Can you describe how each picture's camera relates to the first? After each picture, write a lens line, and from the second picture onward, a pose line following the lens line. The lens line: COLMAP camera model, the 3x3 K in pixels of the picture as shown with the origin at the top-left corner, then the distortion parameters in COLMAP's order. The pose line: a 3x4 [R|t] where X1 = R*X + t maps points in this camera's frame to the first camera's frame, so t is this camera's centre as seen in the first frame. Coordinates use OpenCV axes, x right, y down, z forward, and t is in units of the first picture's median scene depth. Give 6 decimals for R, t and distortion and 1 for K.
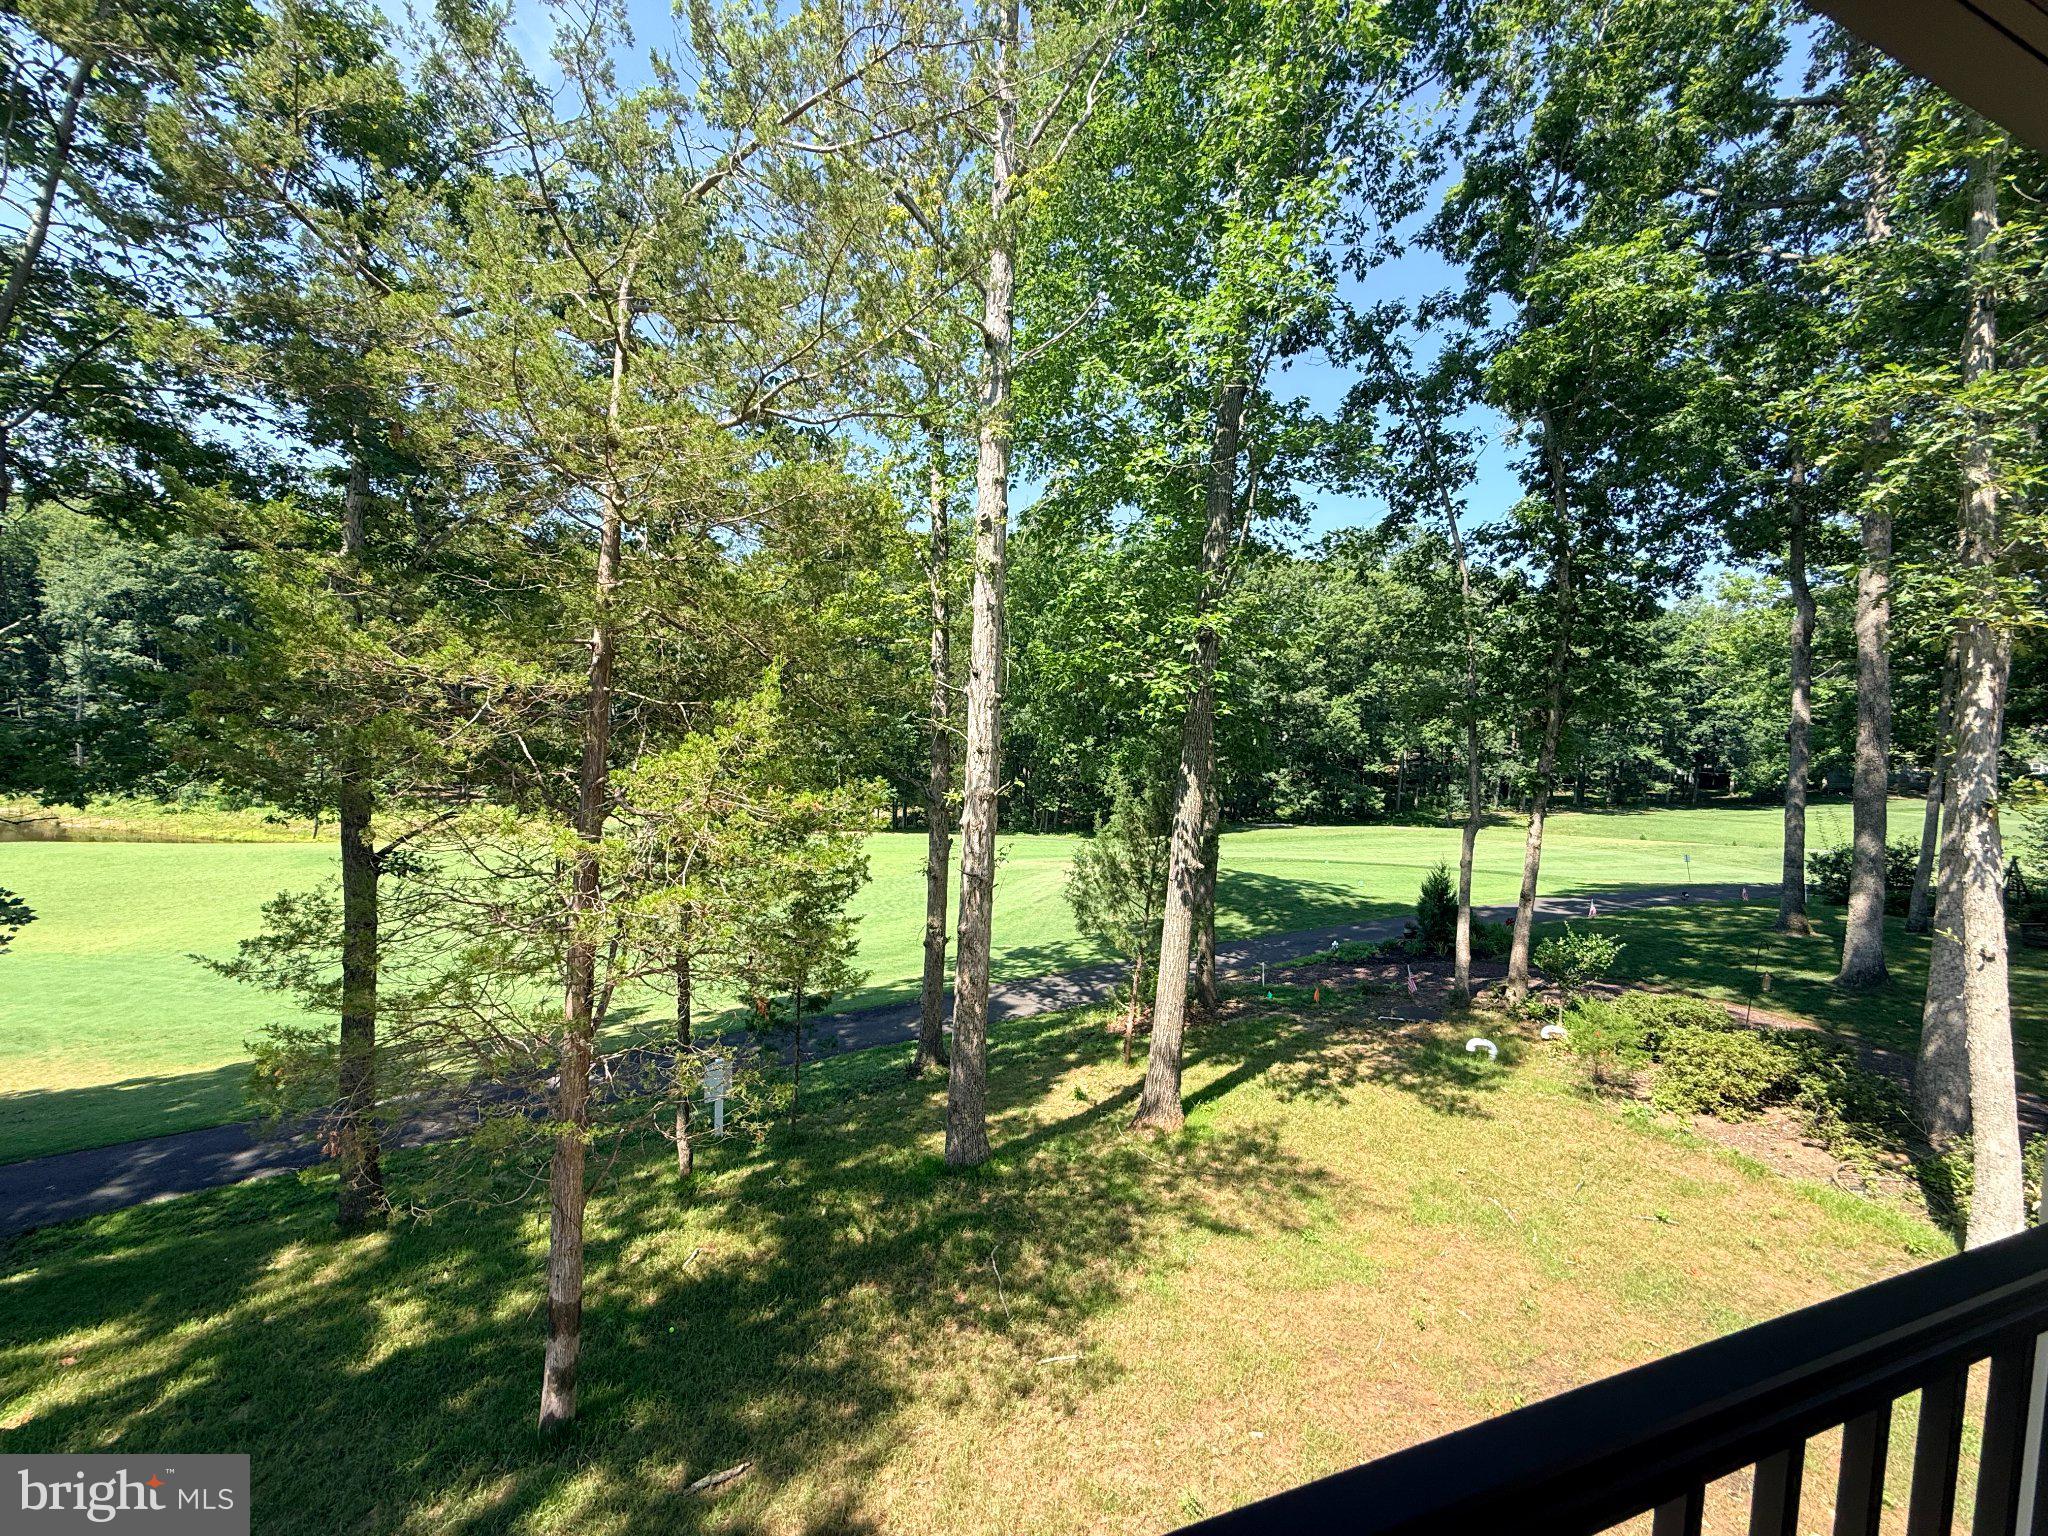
lens RADIAL K [[812.8, 0, 1020.8], [0, 812.8, 762.8], [0, 0, 1]] dist [0.000615, -0.000201]
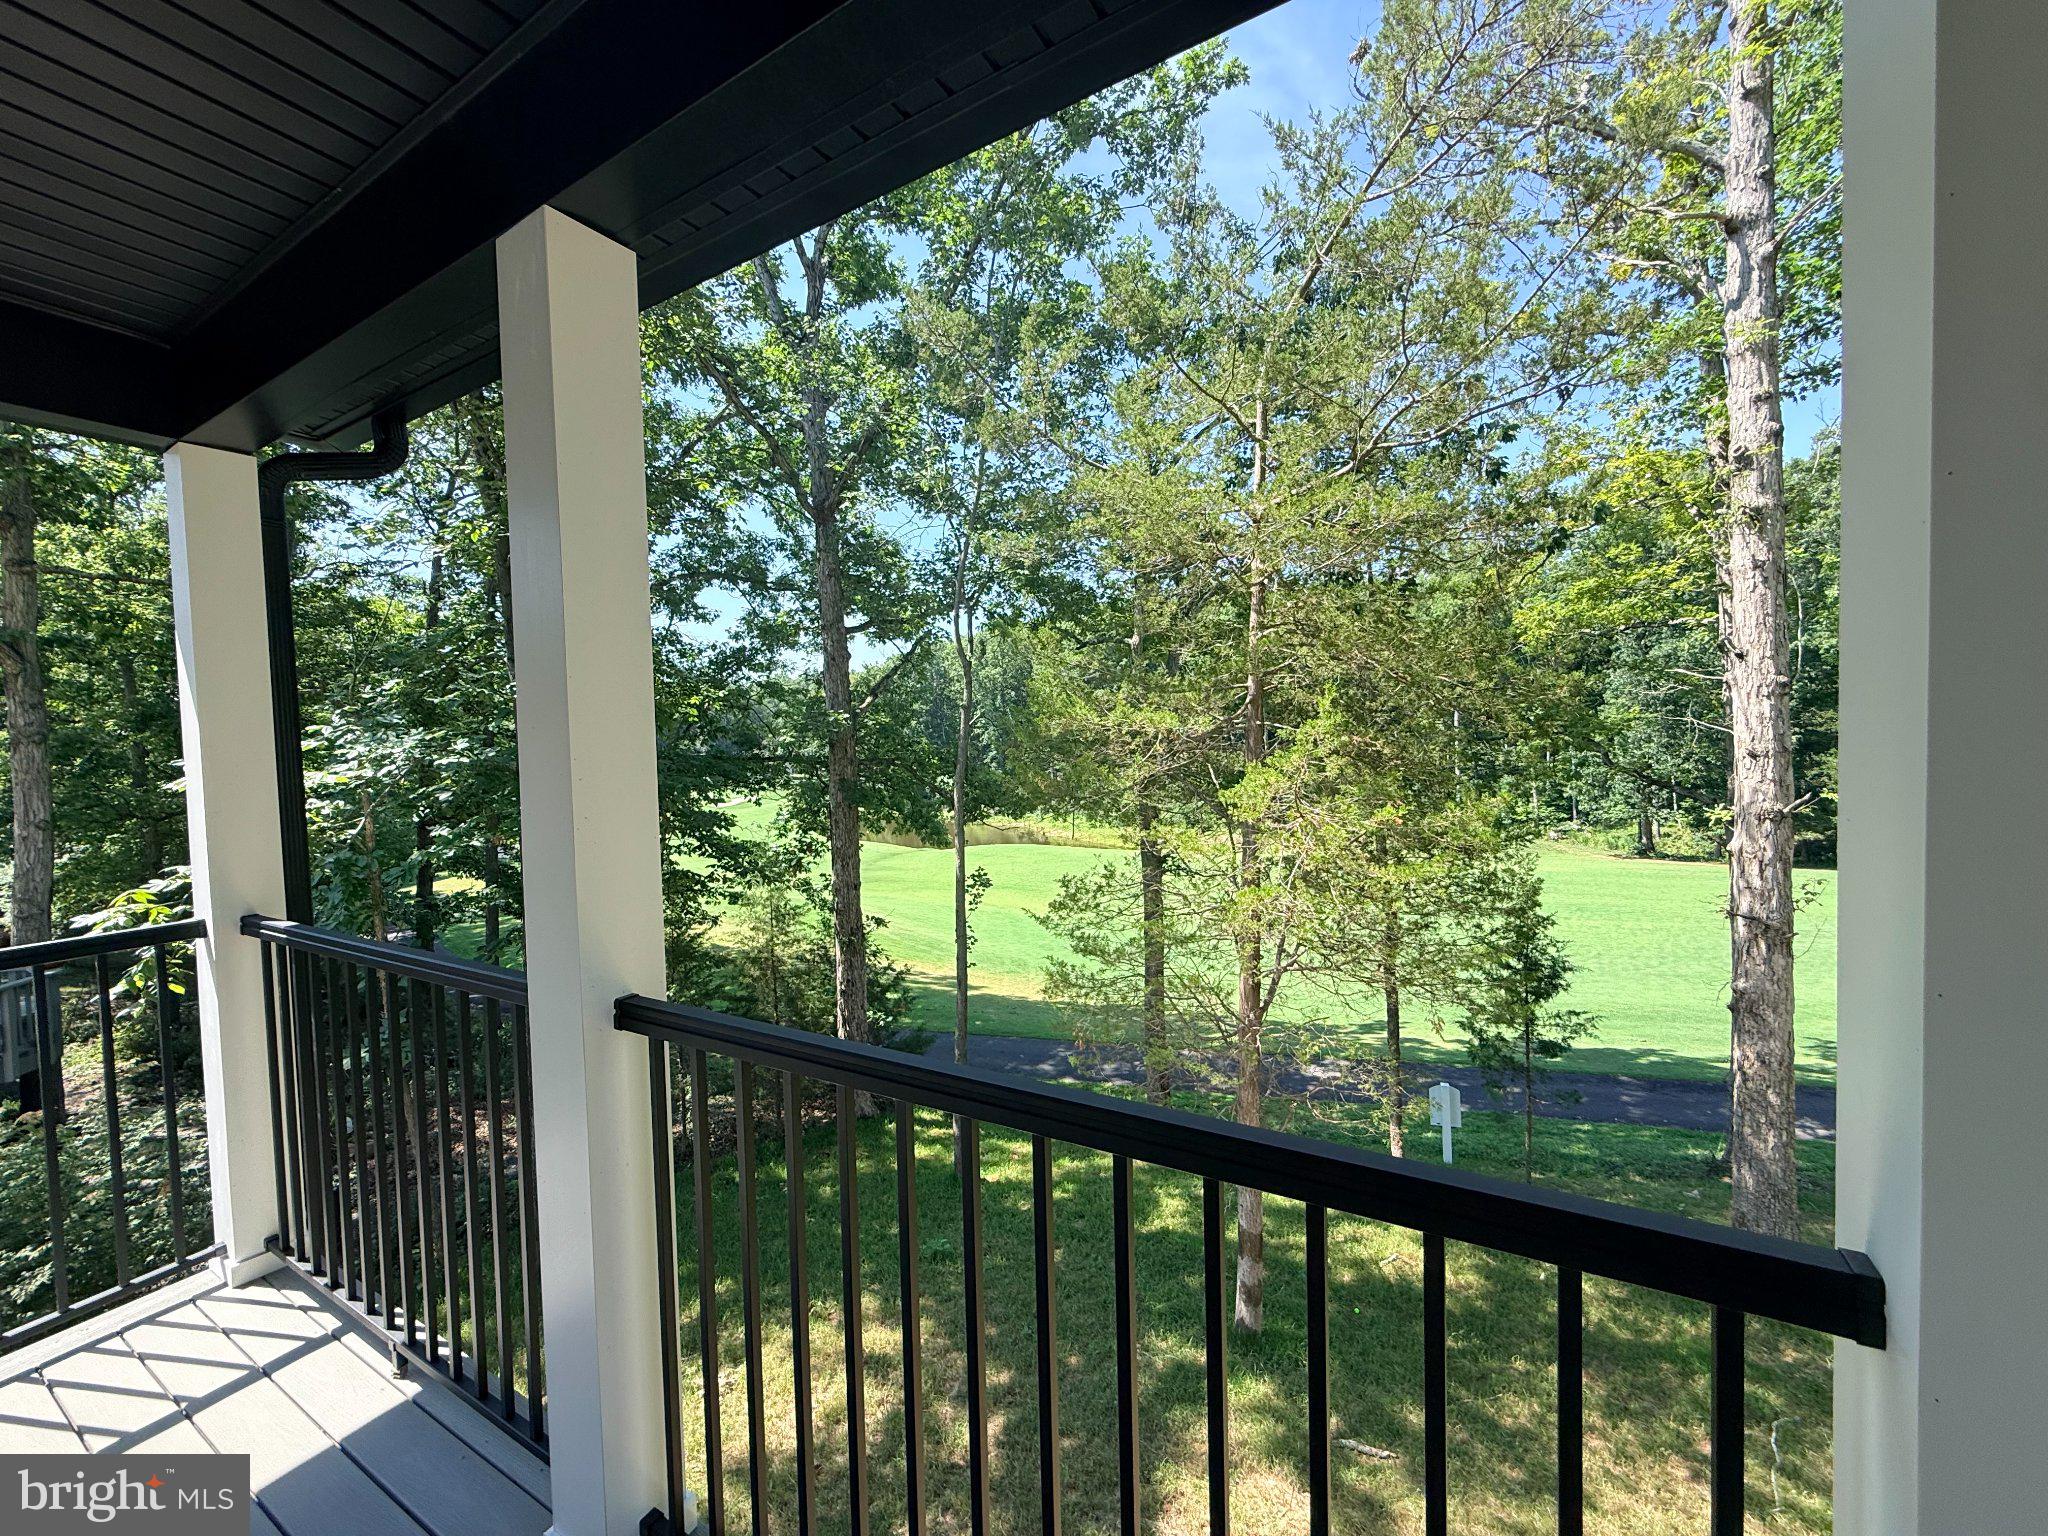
lens RADIAL K [[812.8, 0, 1020.8], [0, 812.8, 762.8], [0, 0, 1]] dist [0.000615, -0.000201]
pose [[0.621683, -0.048521, -0.781764, 0.117763], [0.029025, 0.998821, -0.038911, 0.002916], [0.782731, 0.001499, 0.622359, -0.011407]]
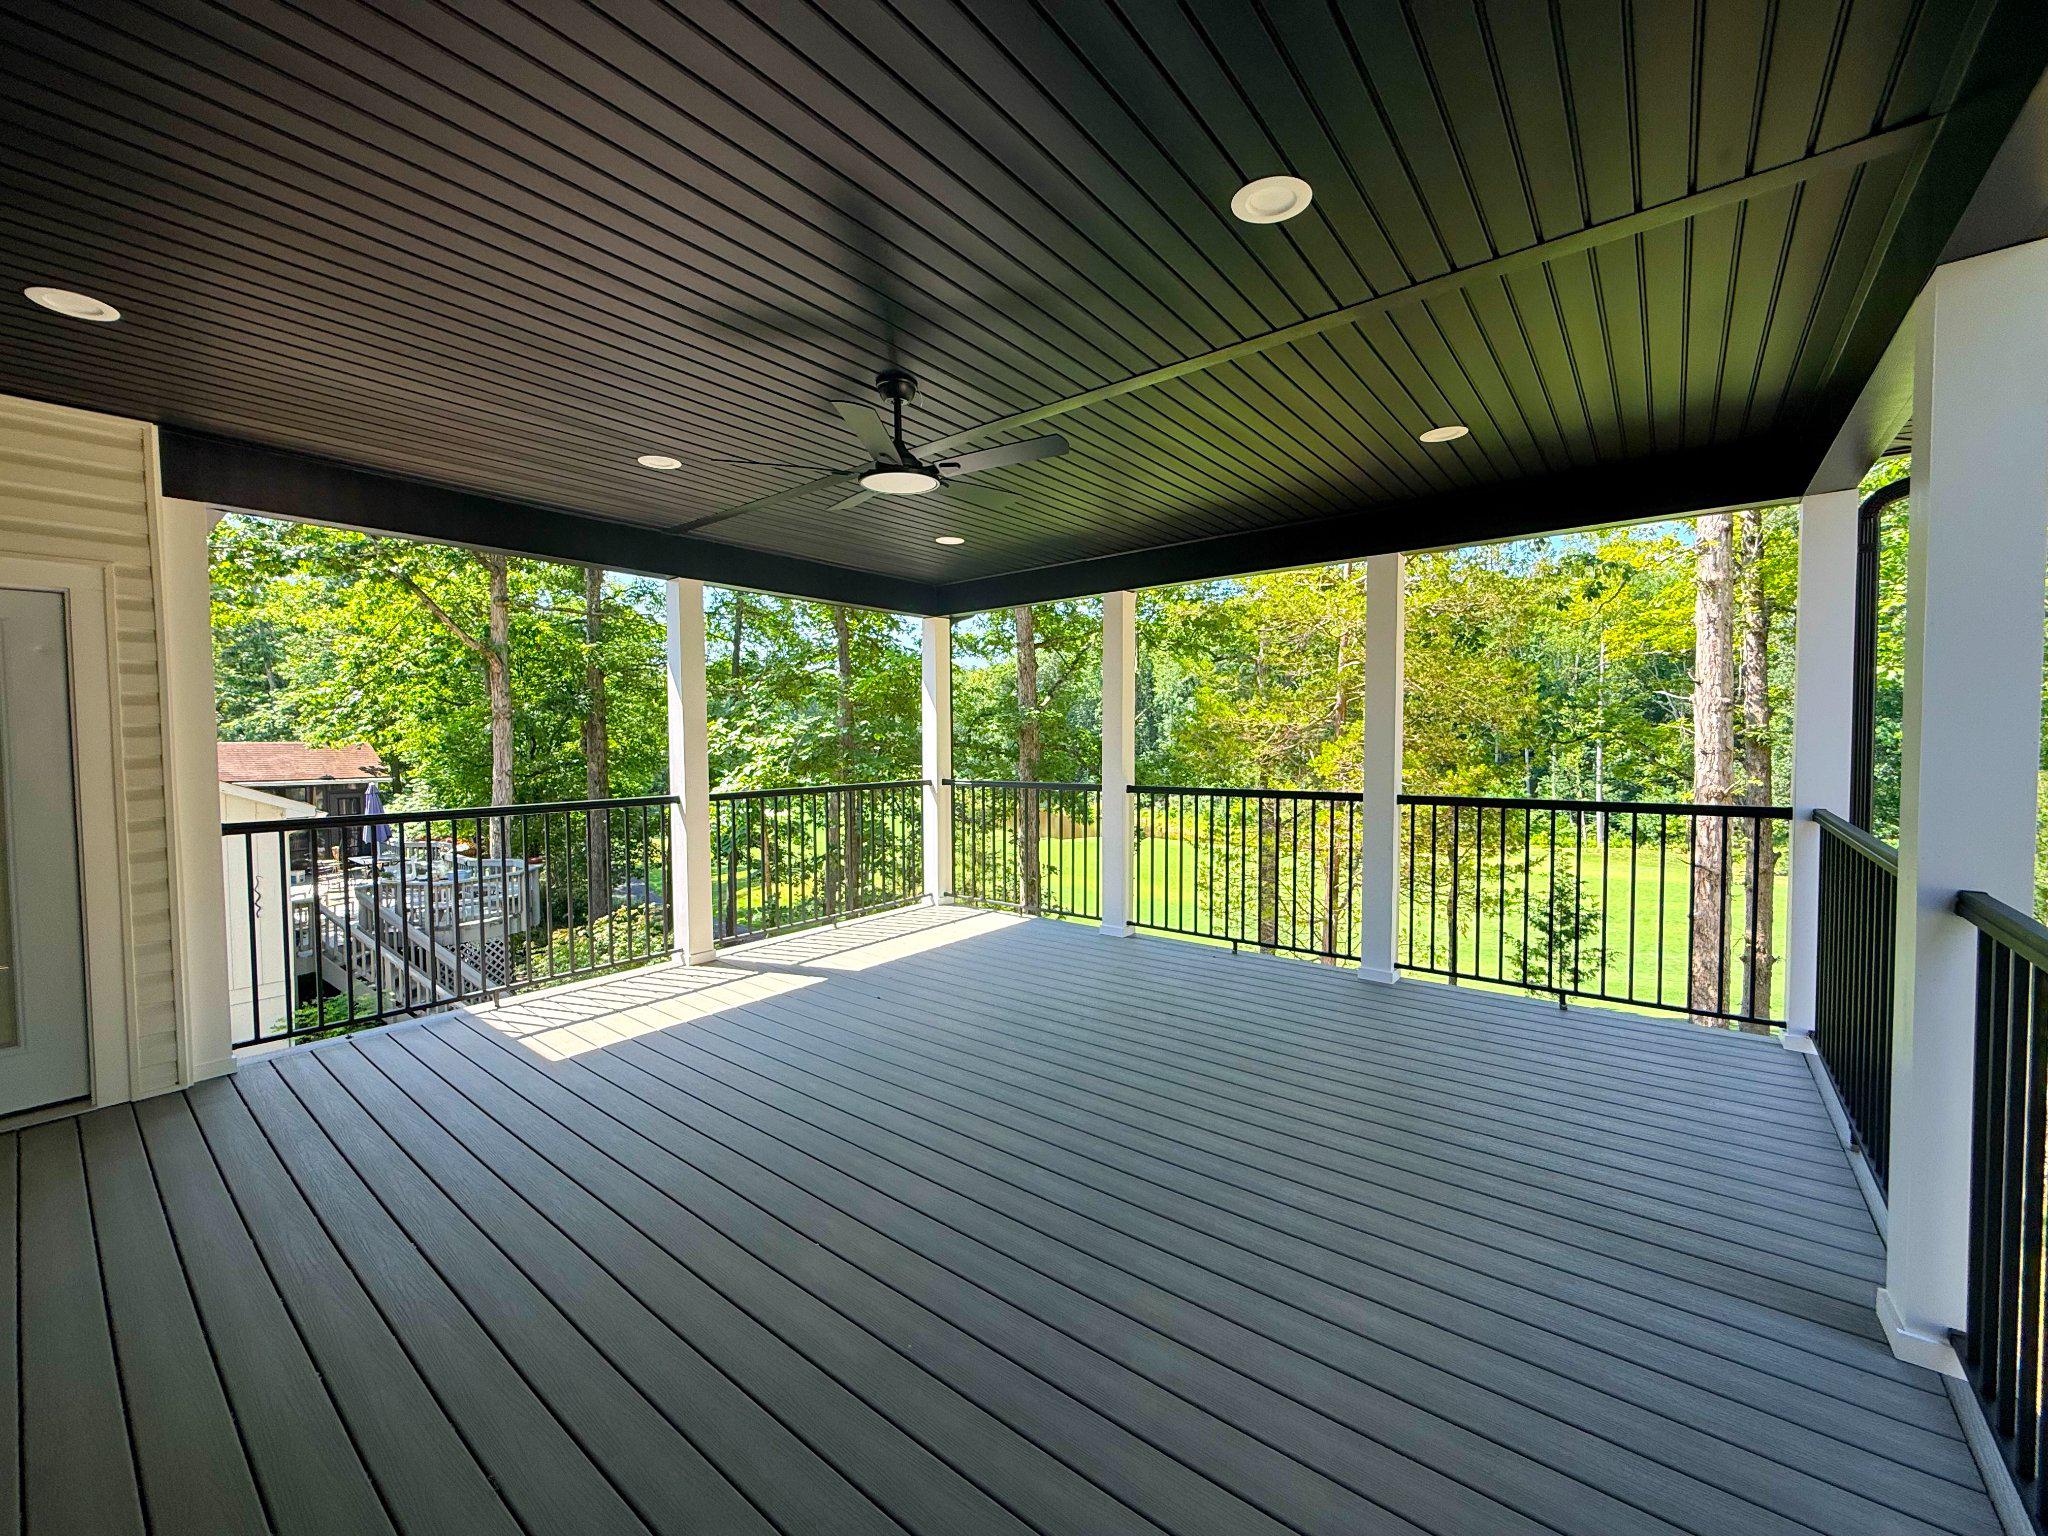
lens RADIAL K [[824.0, 0, 1016.2], [0, 824.0, 764.2], [0, 0, 1]] dist [0.000574, -0.000046]
pose [[0.501759, -0.028019, -0.864554, 0.440975], [-0.006005, 0.999338, -0.035873, 0.046500], [0.864987, 0.023191, 0.501258, -0.354097]]
